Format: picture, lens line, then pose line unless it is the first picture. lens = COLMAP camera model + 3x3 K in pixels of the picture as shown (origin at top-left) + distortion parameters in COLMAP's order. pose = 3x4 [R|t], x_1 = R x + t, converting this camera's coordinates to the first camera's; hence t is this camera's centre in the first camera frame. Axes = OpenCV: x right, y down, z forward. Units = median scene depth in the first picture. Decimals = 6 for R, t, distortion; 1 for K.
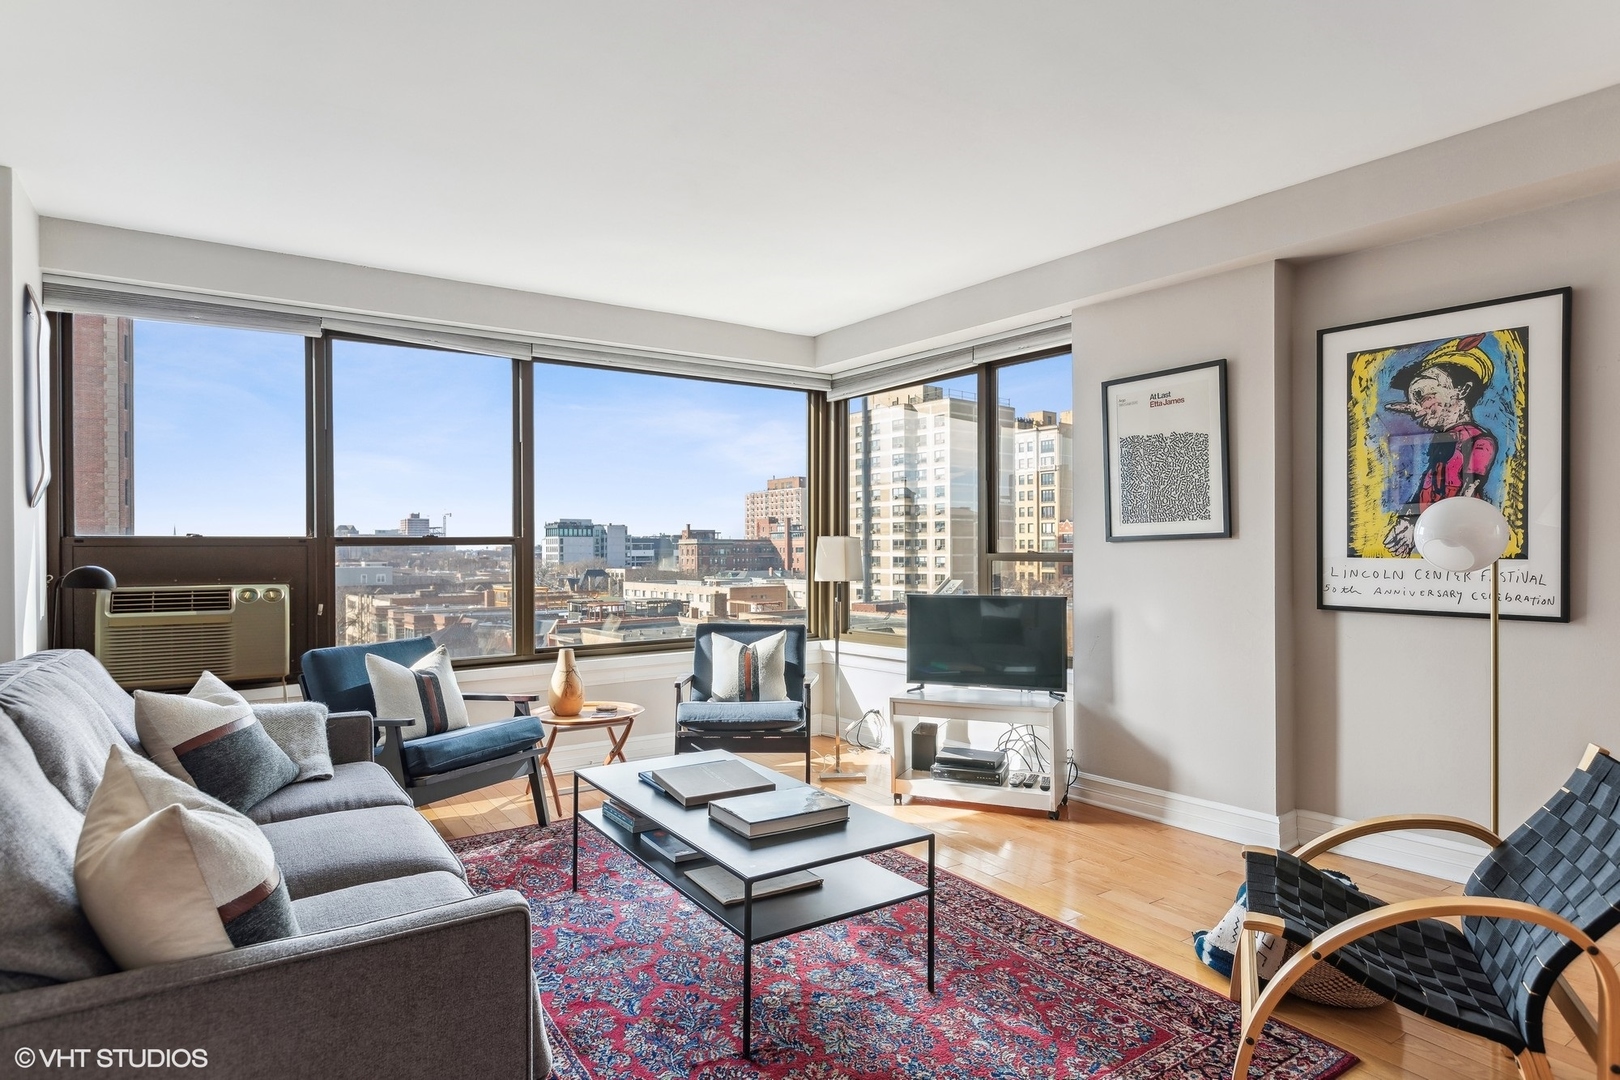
lens RADIAL K [[896.3, 0, 810.0], [0, 896.3, 540.0], [0, 0, 1]] dist [0.005531, 0.001128]
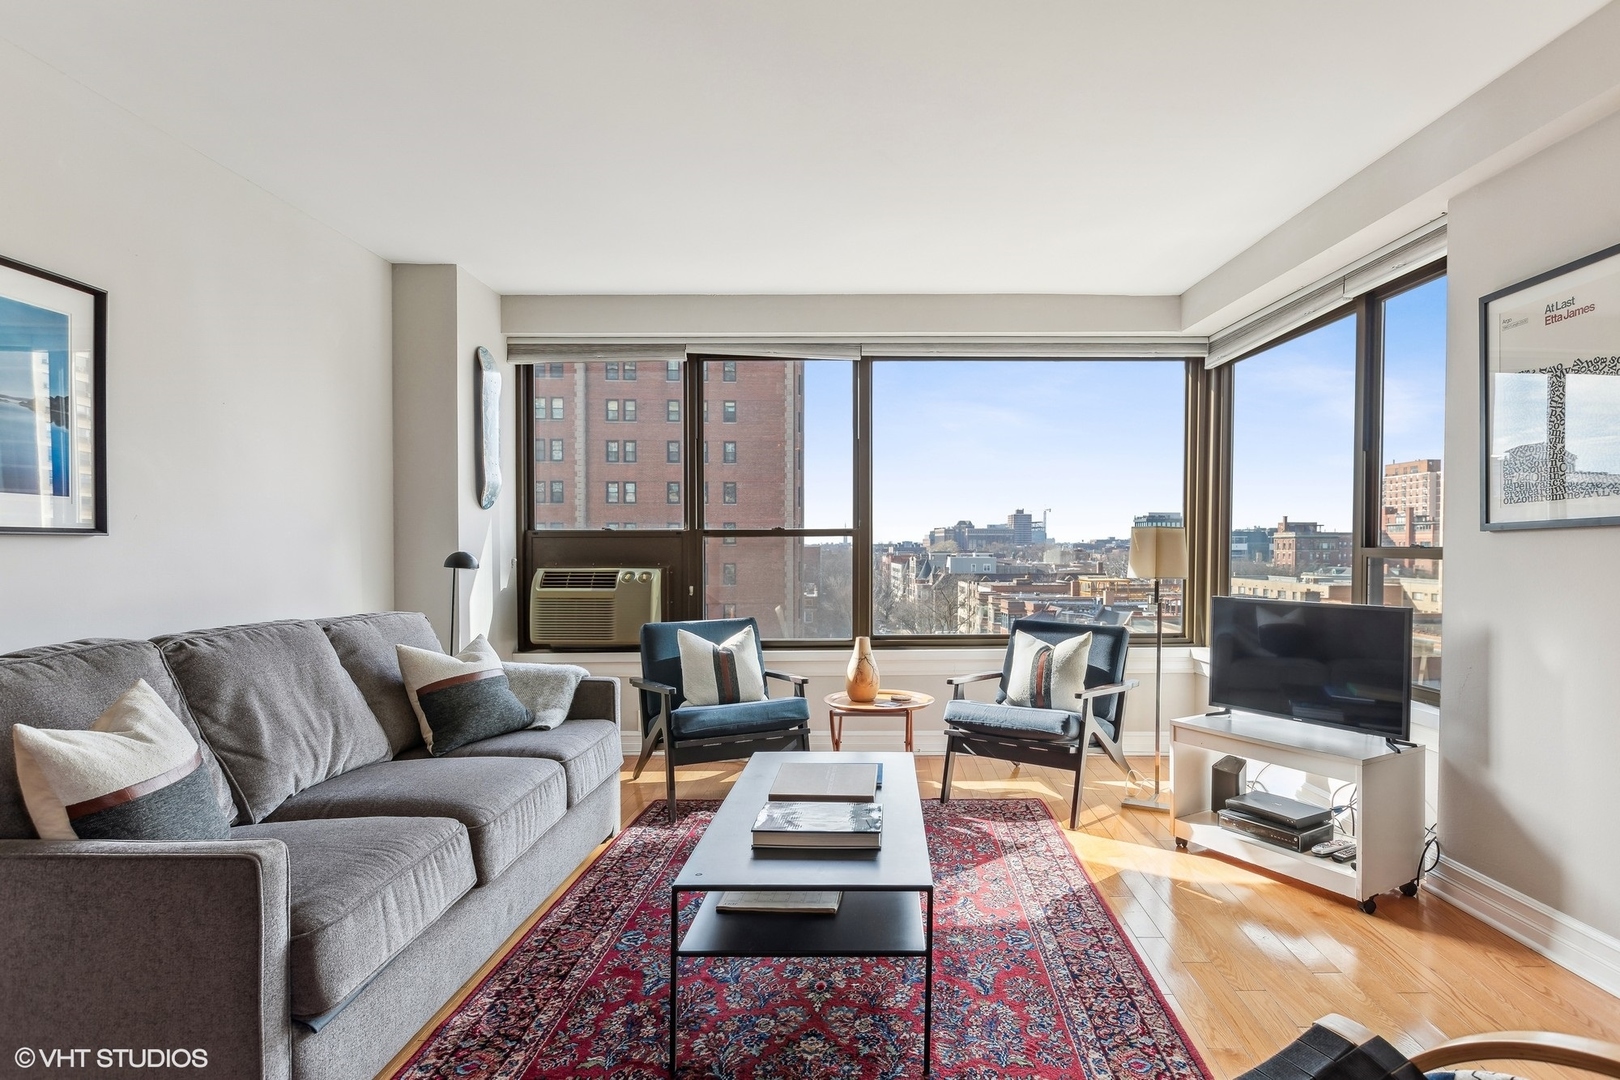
lens RADIAL K [[868.8, 0, 809.6], [0, 868.8, 552.2], [0, 0, 1]] dist [-0.000018, -0.001201]
pose [[0.829355, 0.009634, -0.558638, 0.256118], [0.002528, 0.999776, 0.020995, 0.002910], [0.558716, -0.018824, 0.829146, 0.149611]]
